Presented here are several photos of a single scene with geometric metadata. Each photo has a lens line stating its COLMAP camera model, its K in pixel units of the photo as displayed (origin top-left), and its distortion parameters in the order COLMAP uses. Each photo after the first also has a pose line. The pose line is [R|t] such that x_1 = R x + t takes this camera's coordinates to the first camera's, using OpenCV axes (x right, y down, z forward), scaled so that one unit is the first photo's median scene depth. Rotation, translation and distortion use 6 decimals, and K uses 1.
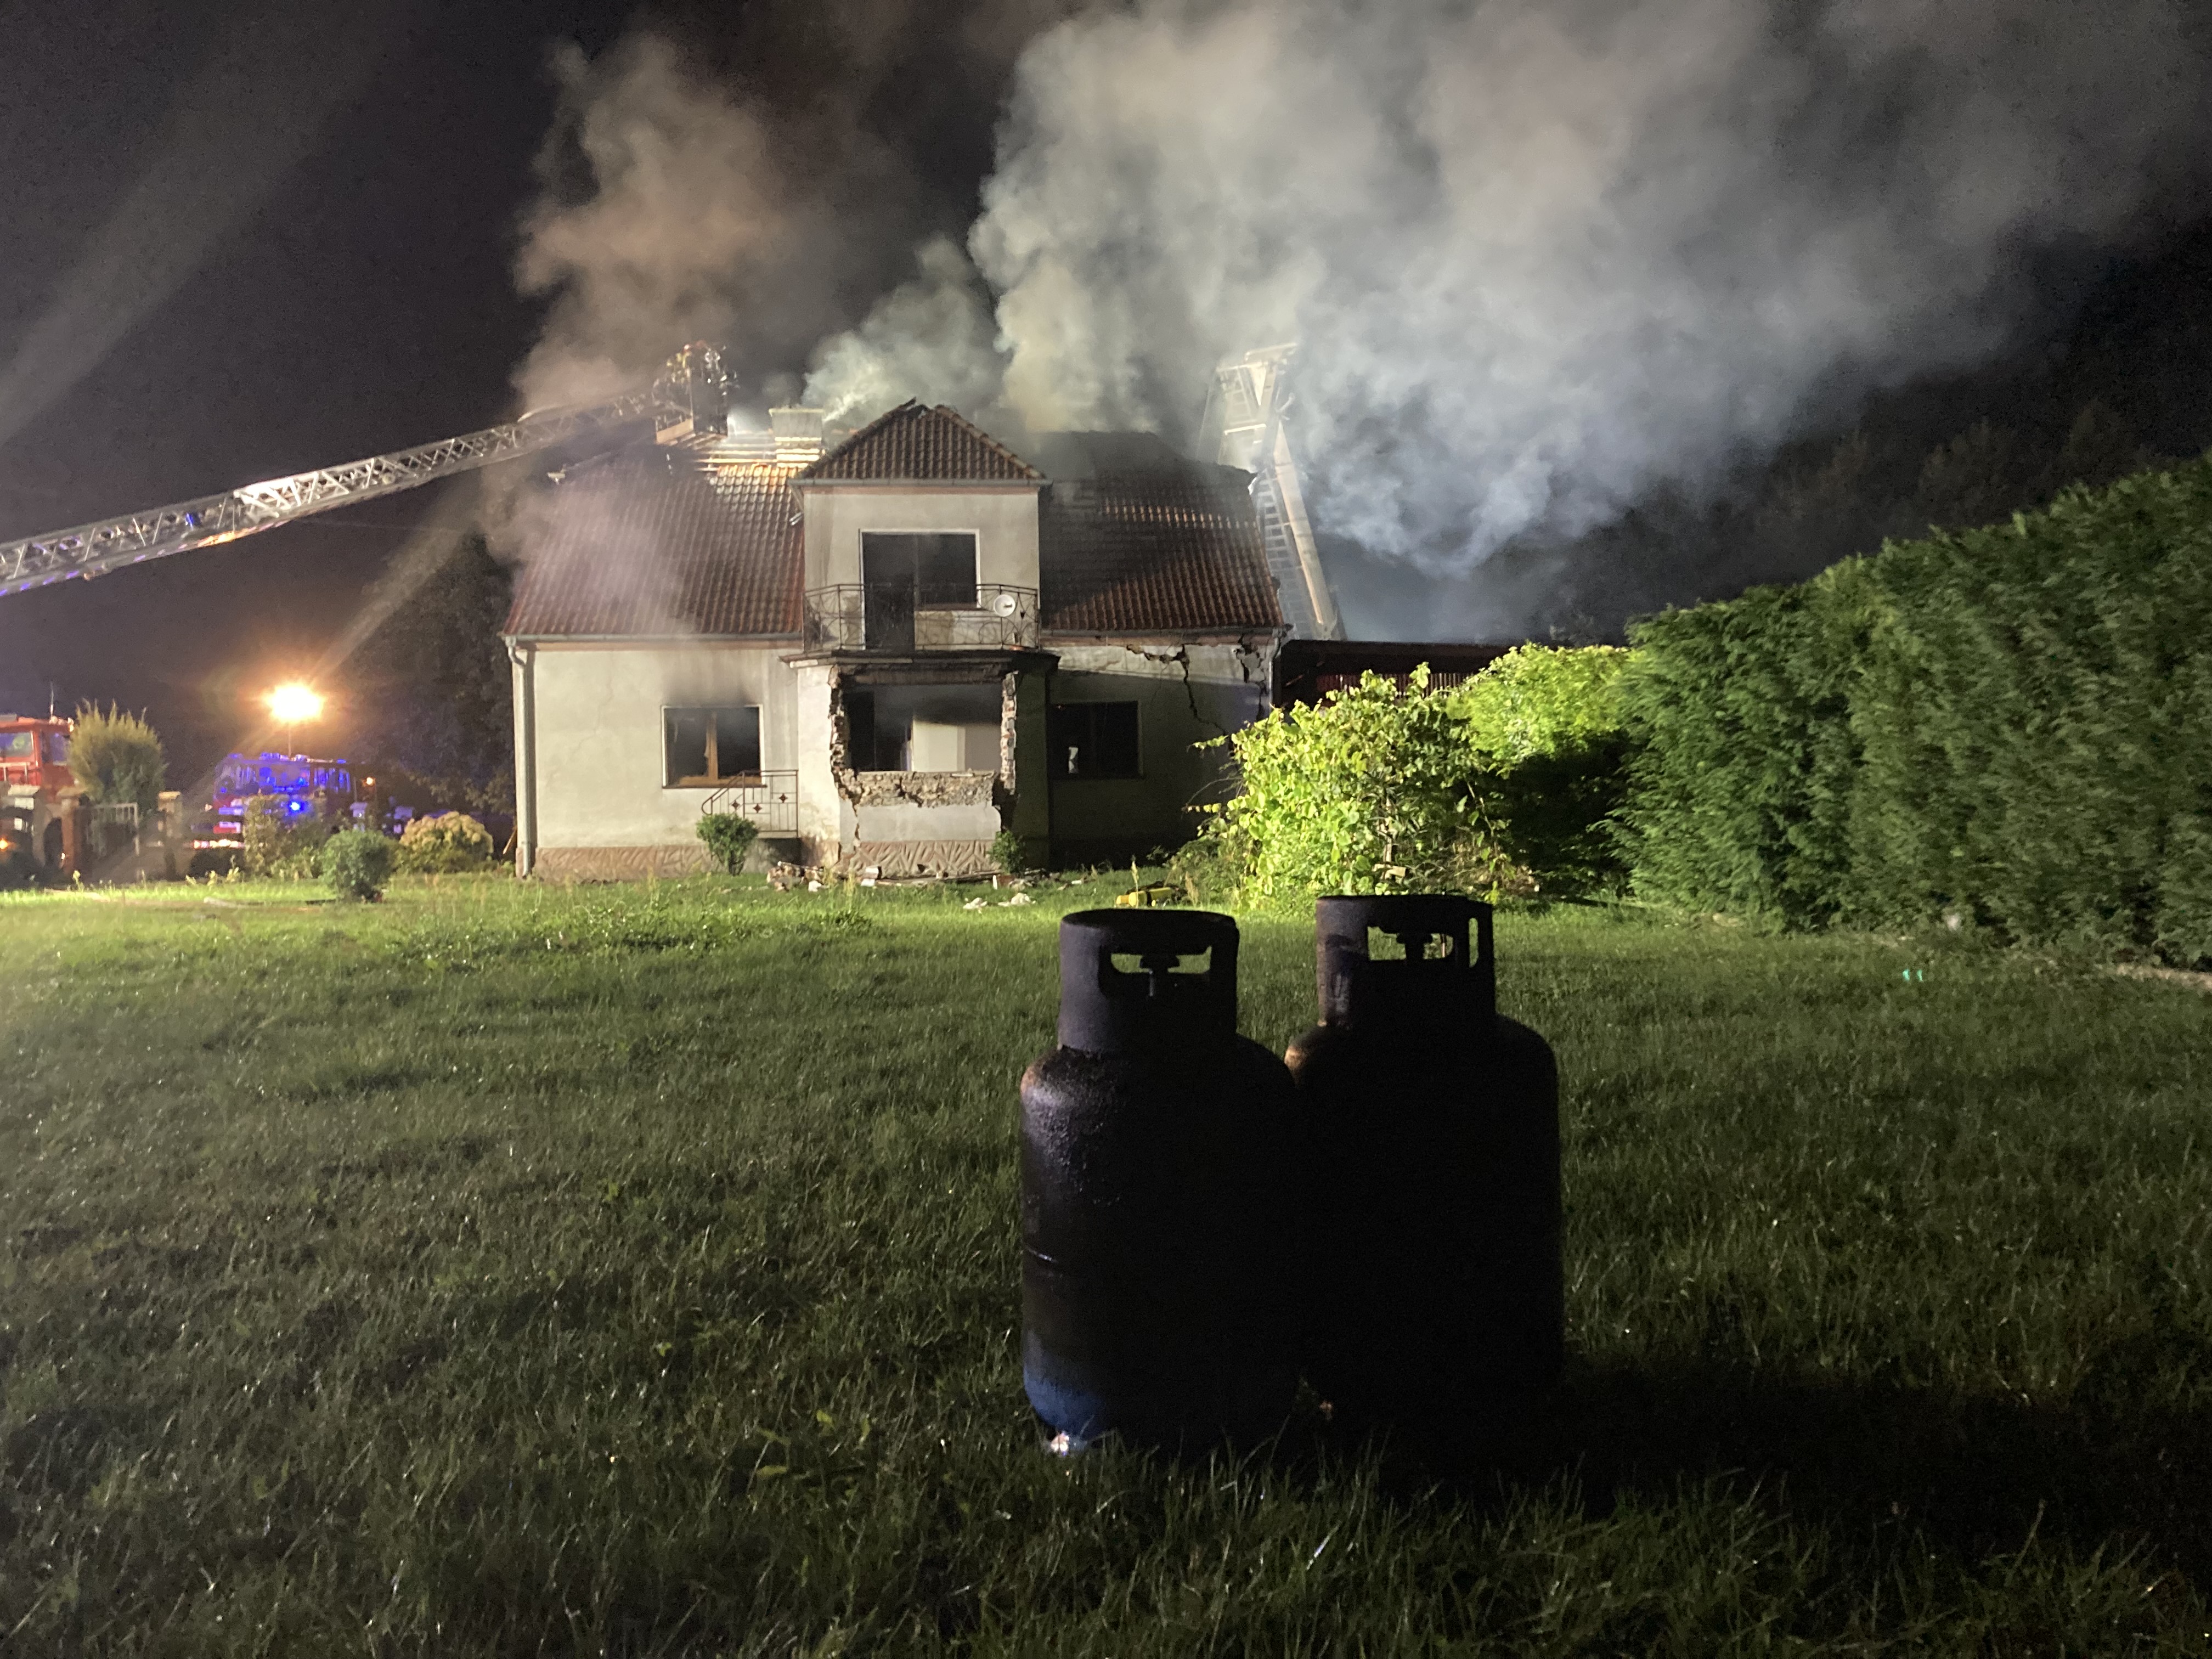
lens RADIAL K [[1781.1, 0, 1096.3], [0, 1781.1, 859.7], [0, 0, 1]] dist [0.065117, -0.004063]
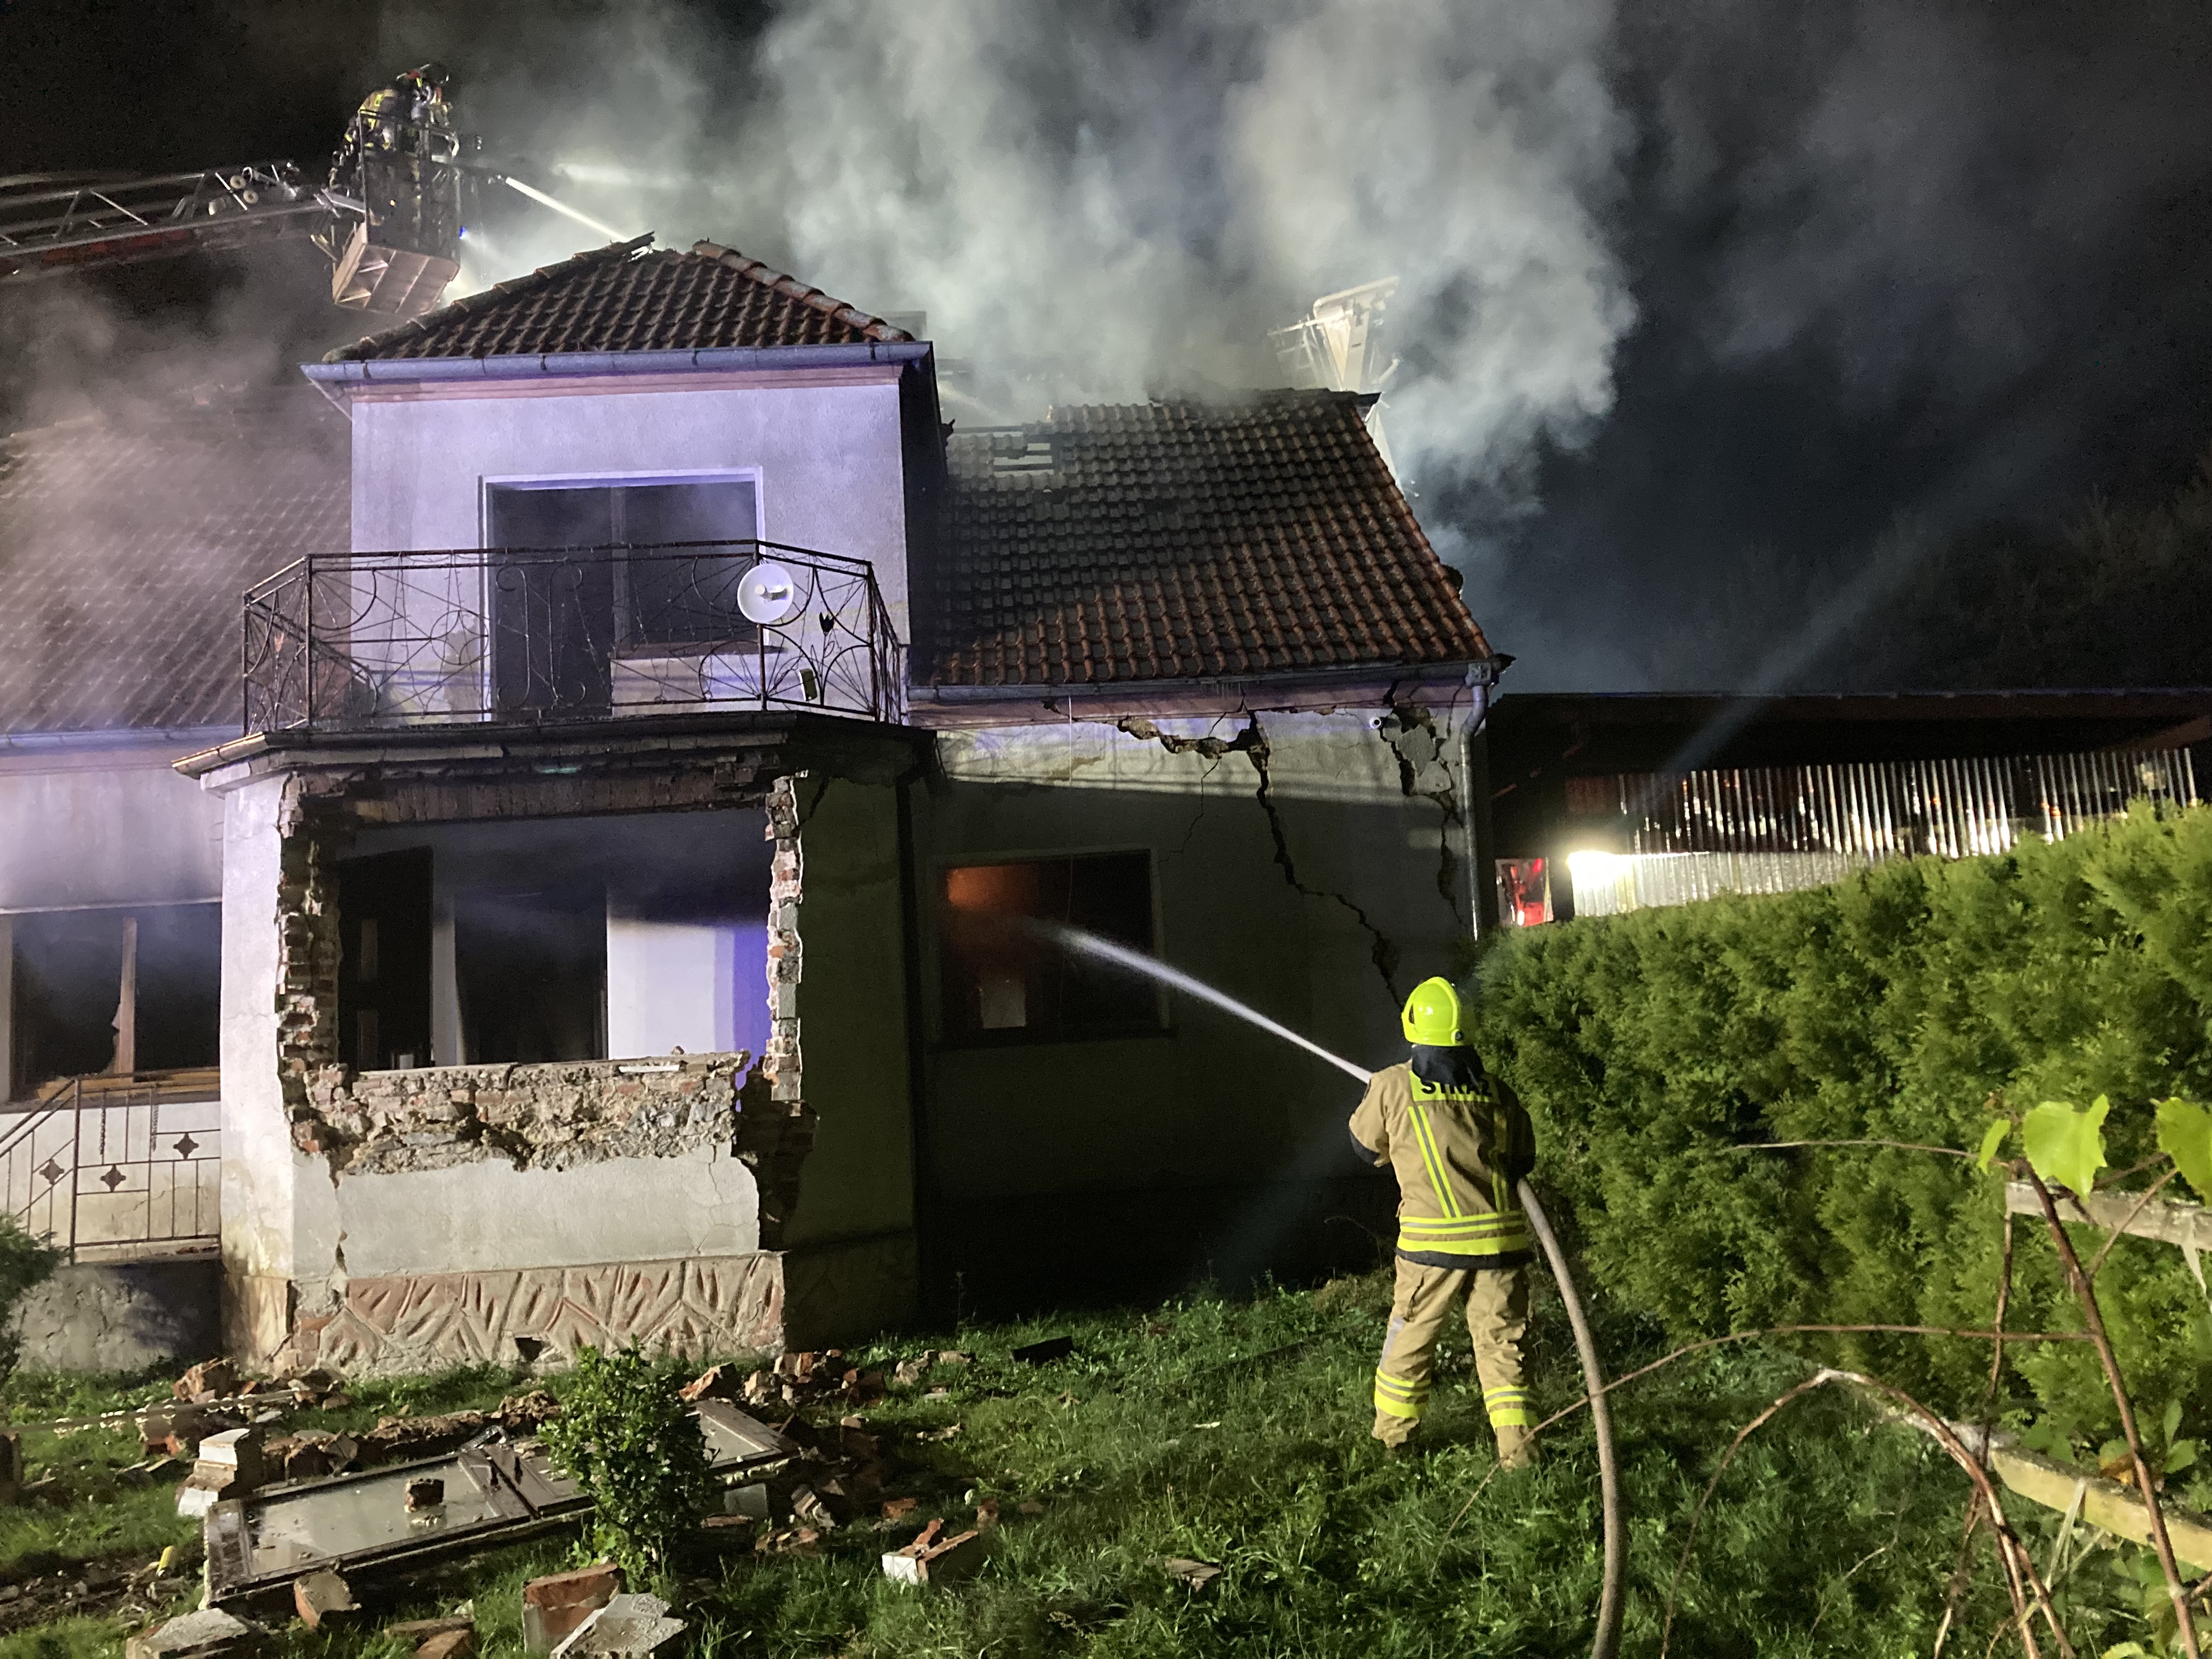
lens RADIAL K [[1781.1, 0, 1096.3], [0, 1781.1, 859.7], [0, 0, 1]] dist [0.065117, -0.004063]
pose [[0.999008, -0.039822, -0.019934, 0.020389], [0.037497, 0.993675, -0.105848, -0.046409], [0.024023, 0.104995, 0.994183, 0.629623]]
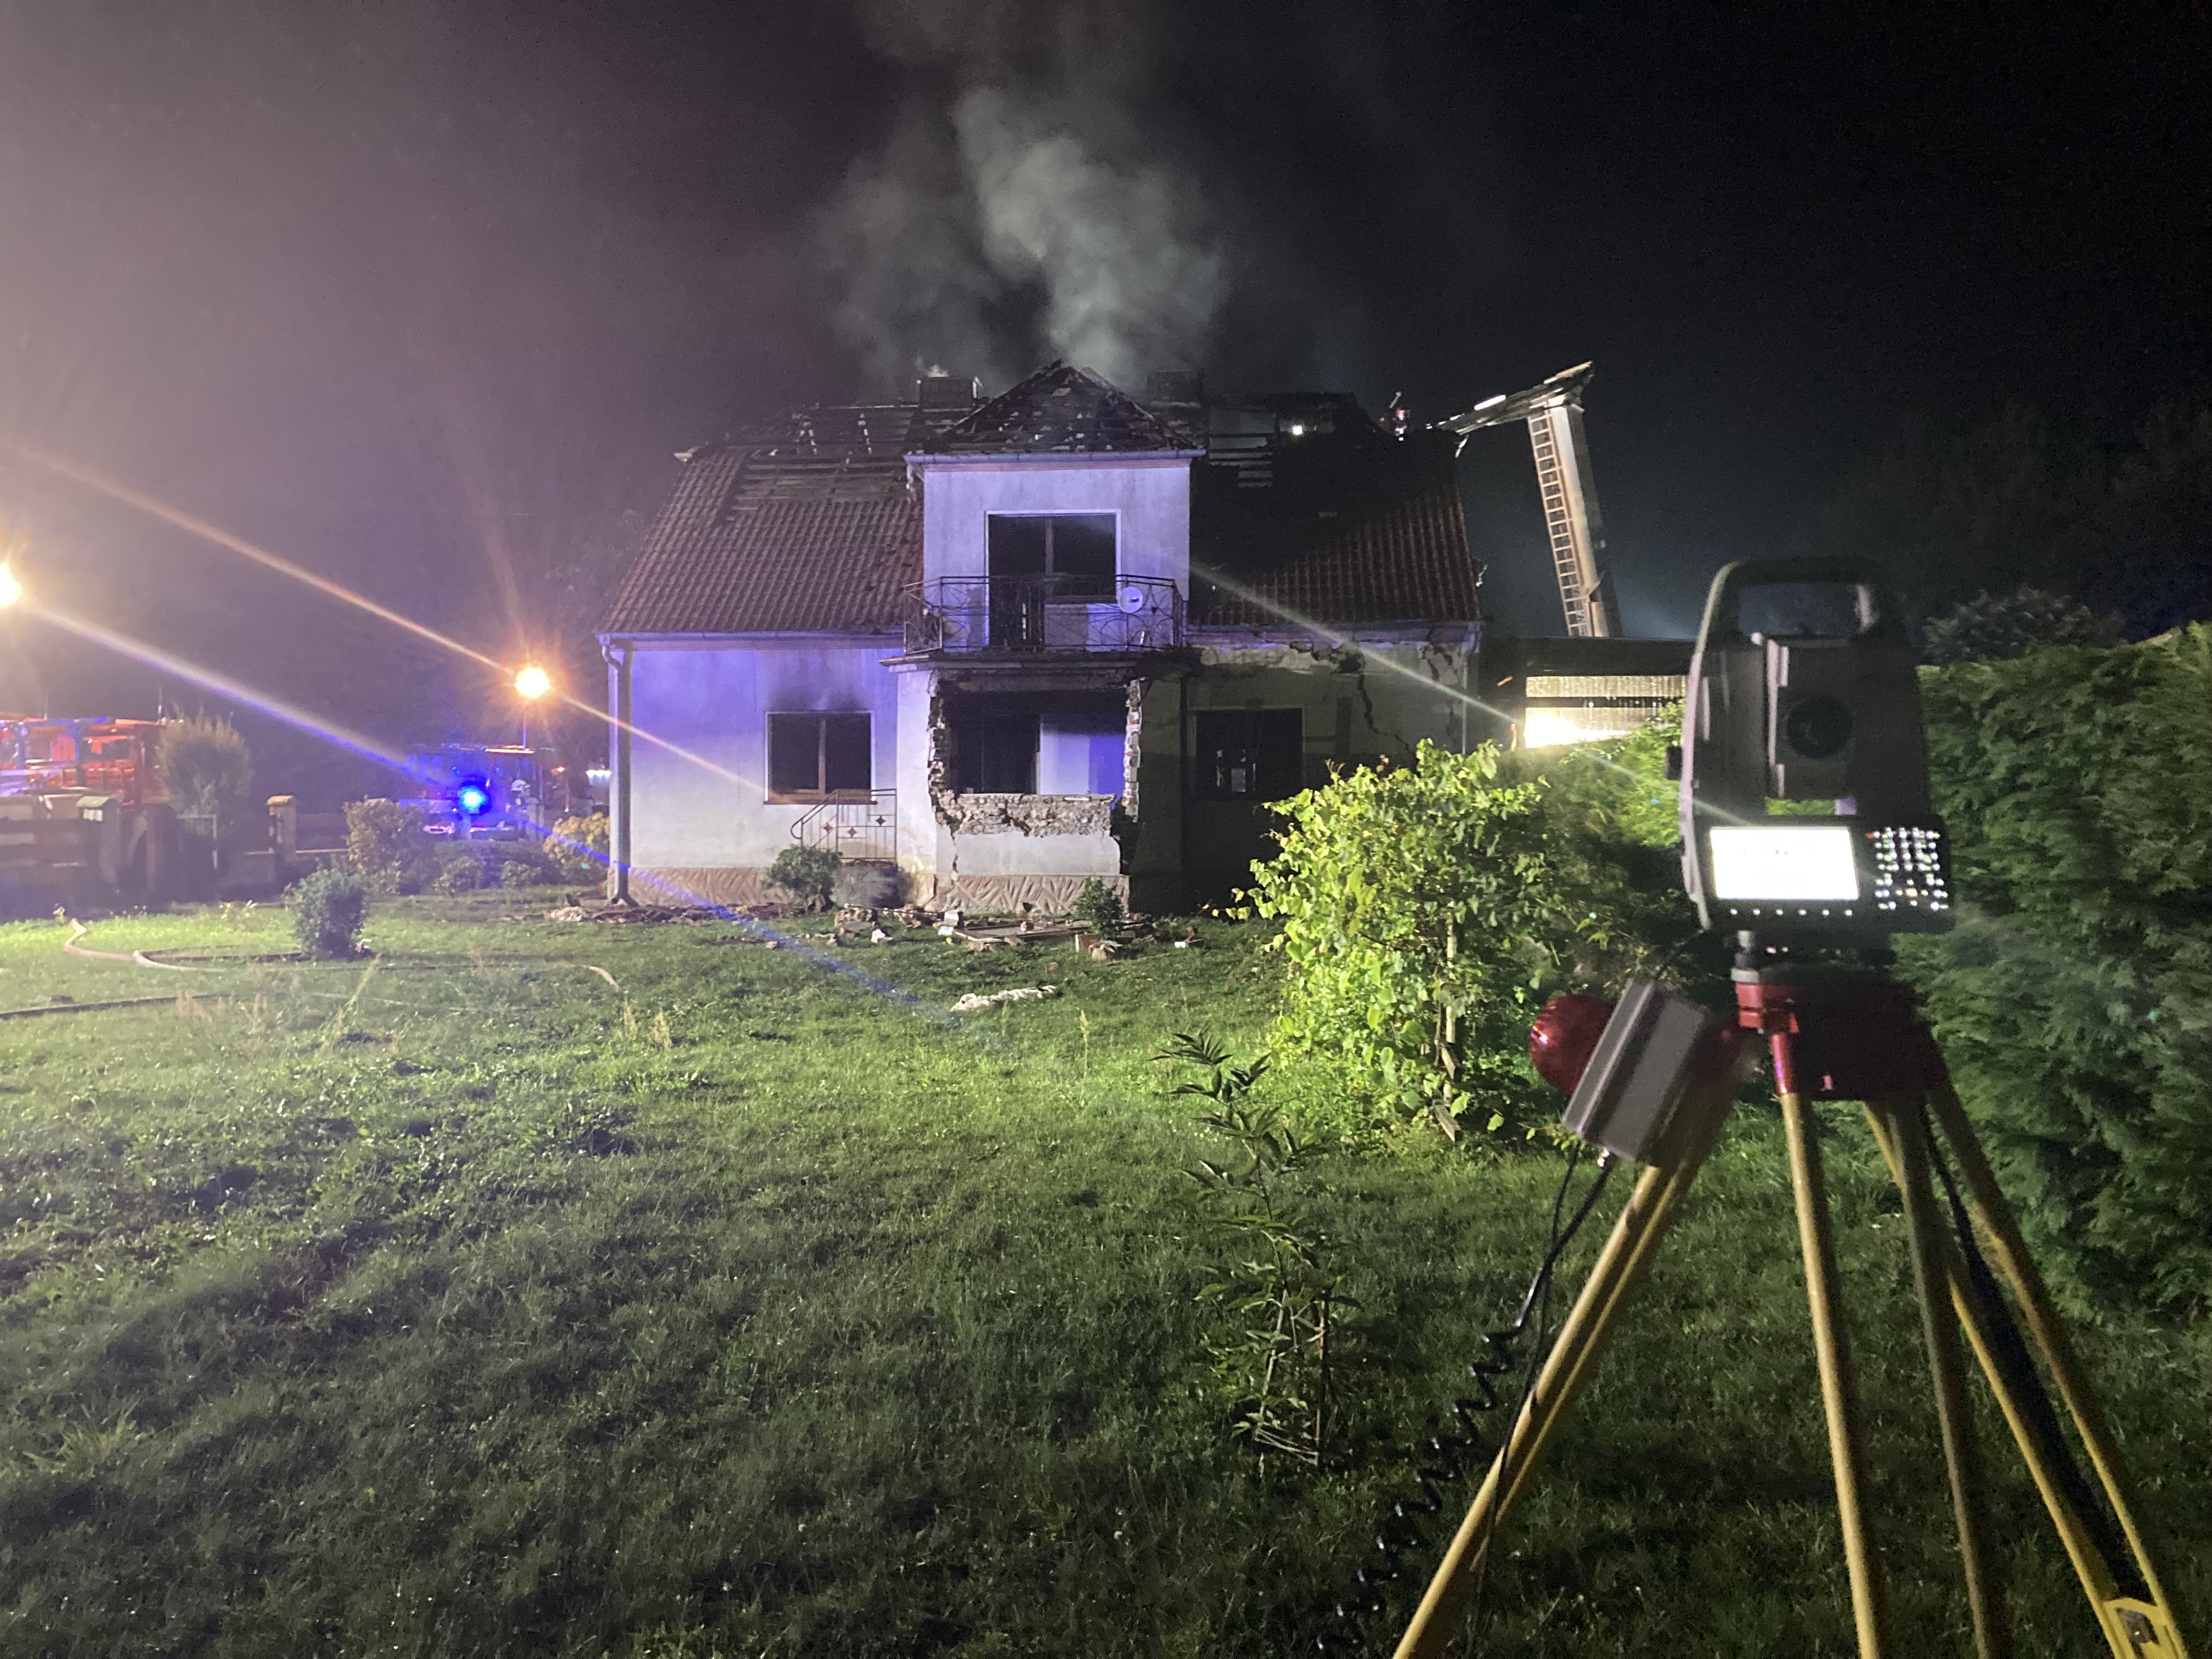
lens RADIAL K [[1758.0, 0, 1106.0], [0, 1758.0, 829.5], [0, 0, 1]] dist [0.057643, -0.000023]
pose [[0.987978, 0.017963, -0.153546, 0.066182], [-0.017465, 0.999837, 0.004592, -0.036059], [0.153604, -0.001855, 0.988131, 0.164978]]
